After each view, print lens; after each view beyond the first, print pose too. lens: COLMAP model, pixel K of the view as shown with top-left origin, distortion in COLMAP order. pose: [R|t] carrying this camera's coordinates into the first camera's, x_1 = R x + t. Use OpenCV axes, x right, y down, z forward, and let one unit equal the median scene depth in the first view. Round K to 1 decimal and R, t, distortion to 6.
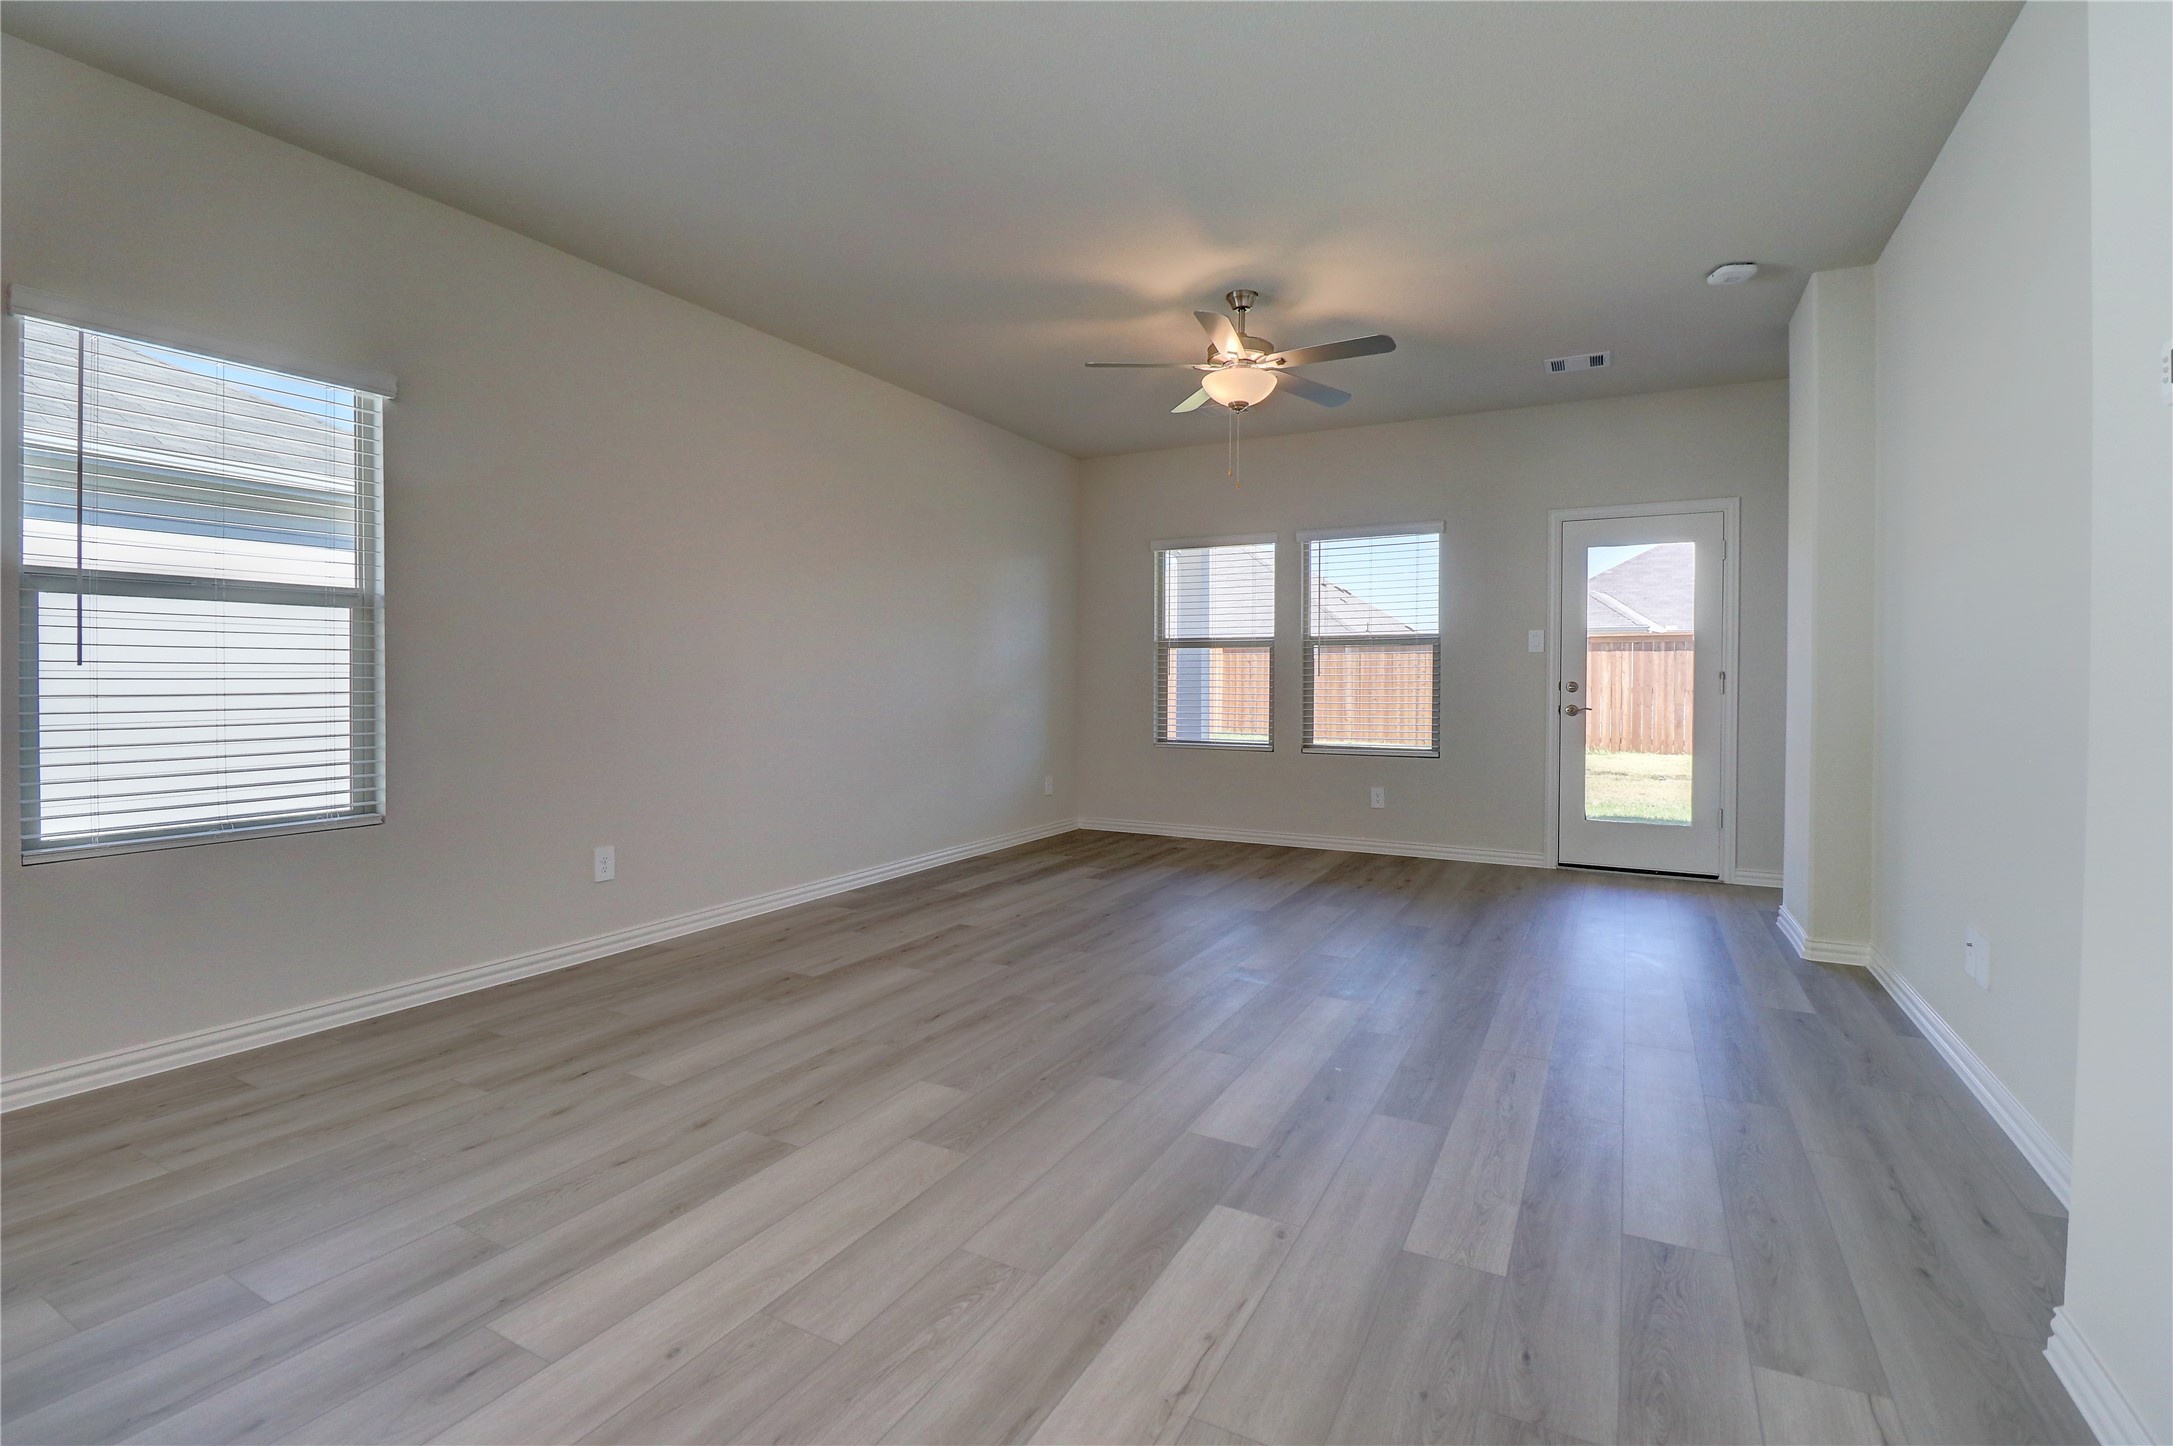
lens RADIAL K [[1003.1, 0, 1075.9], [0, 1003.1, 690.5], [0, 0, 1]] dist [-0.012014, -0.000863]
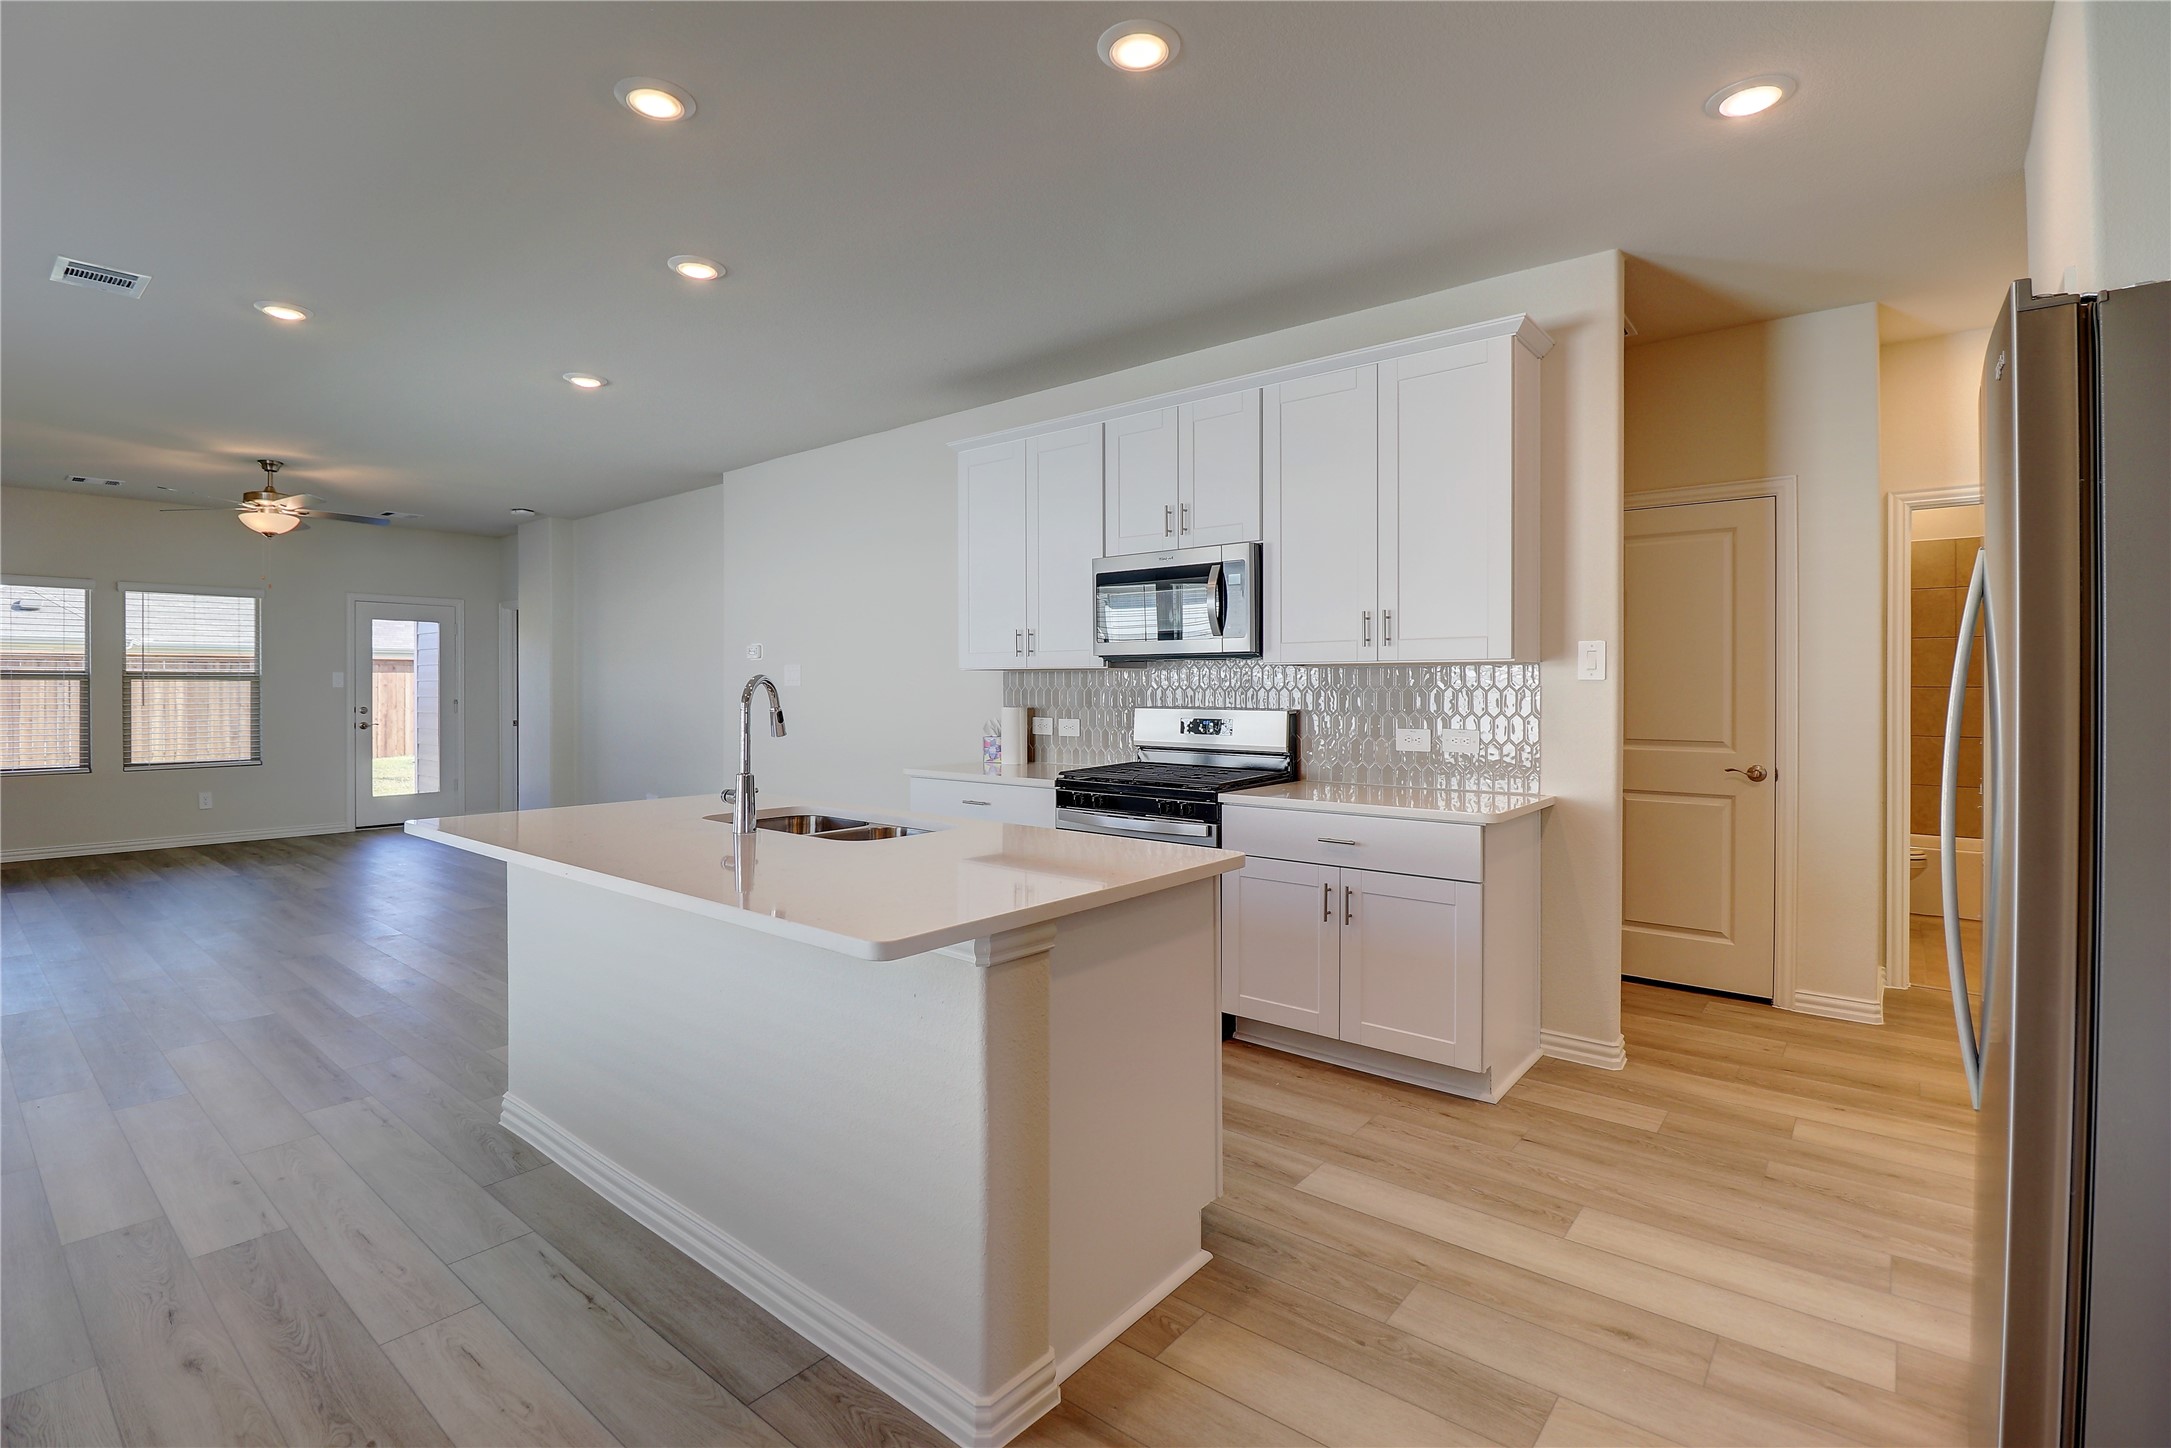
lens RADIAL K [[1029.4, 0, 1087.5], [0, 1029.4, 692.9], [0, 0, 1]] dist [-0.017930, -0.000516]
pose [[0.197388, -0.008927, 0.980285, -0.827931], [0.008111, 0.999939, 0.007472, -0.033482], [-0.980292, 0.006476, 0.197449, -0.397242]]
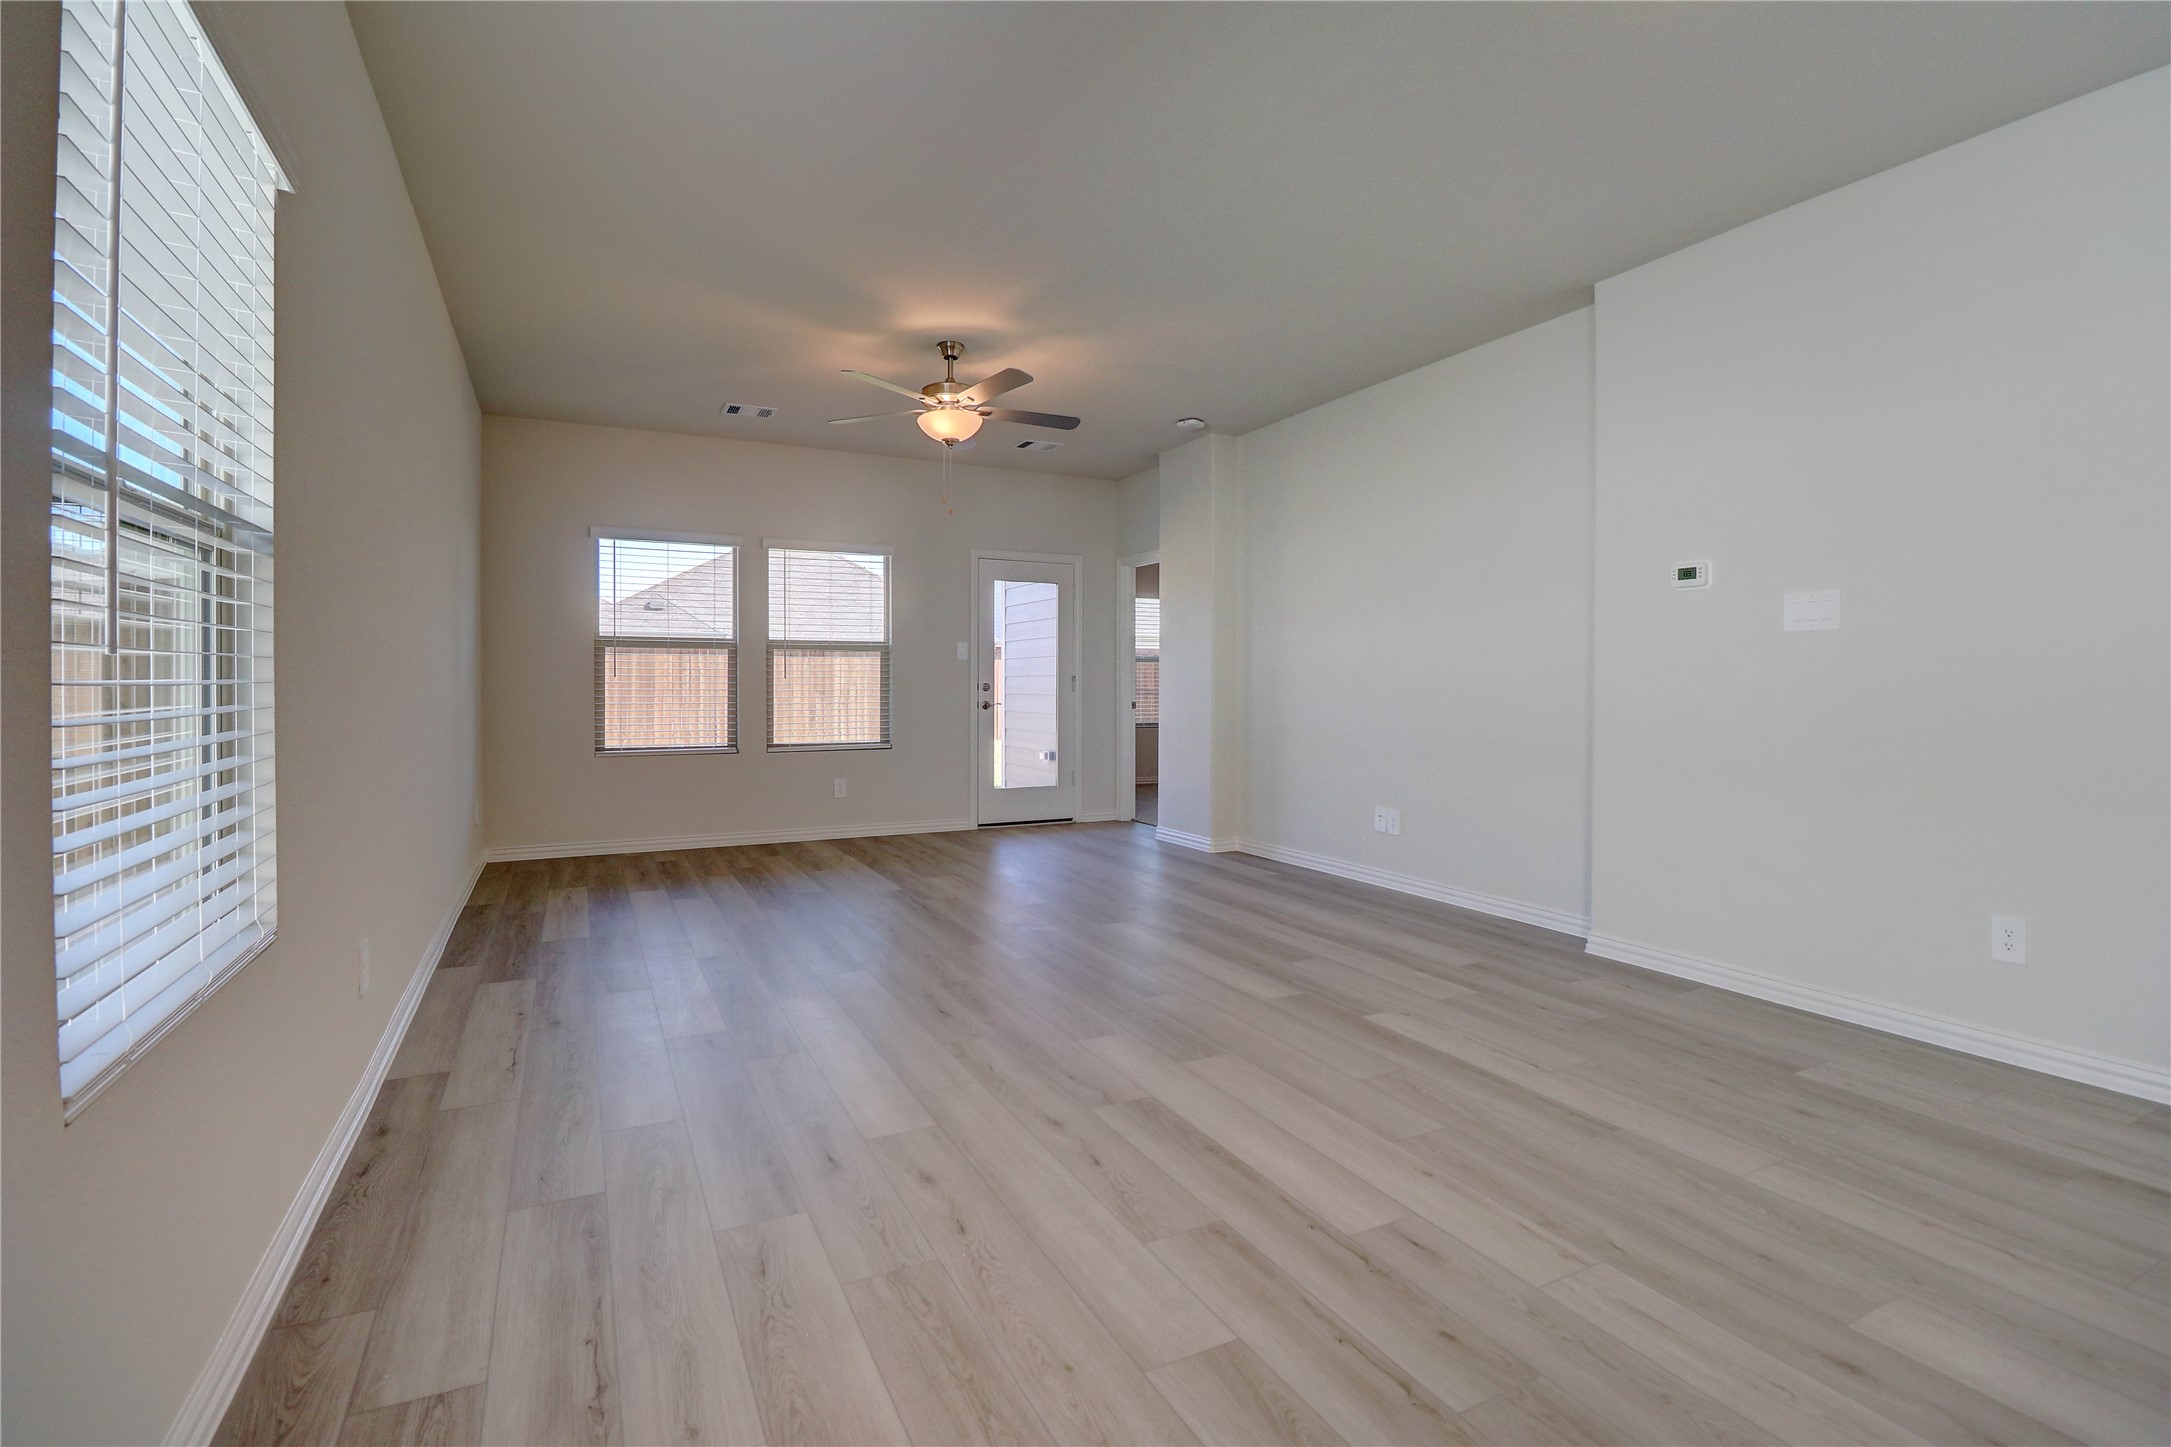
lens RADIAL K [[1002.2, 0, 1075.0], [0, 1002.2, 691.0], [0, 0, 1]] dist [-0.012014, -0.000863]
pose [[0.566003, -0.008552, 0.824359, -0.517280], [0.008583, 0.999953, 0.004480, -0.003171], [-0.824358, 0.004539, 0.566050, 0.177054]]
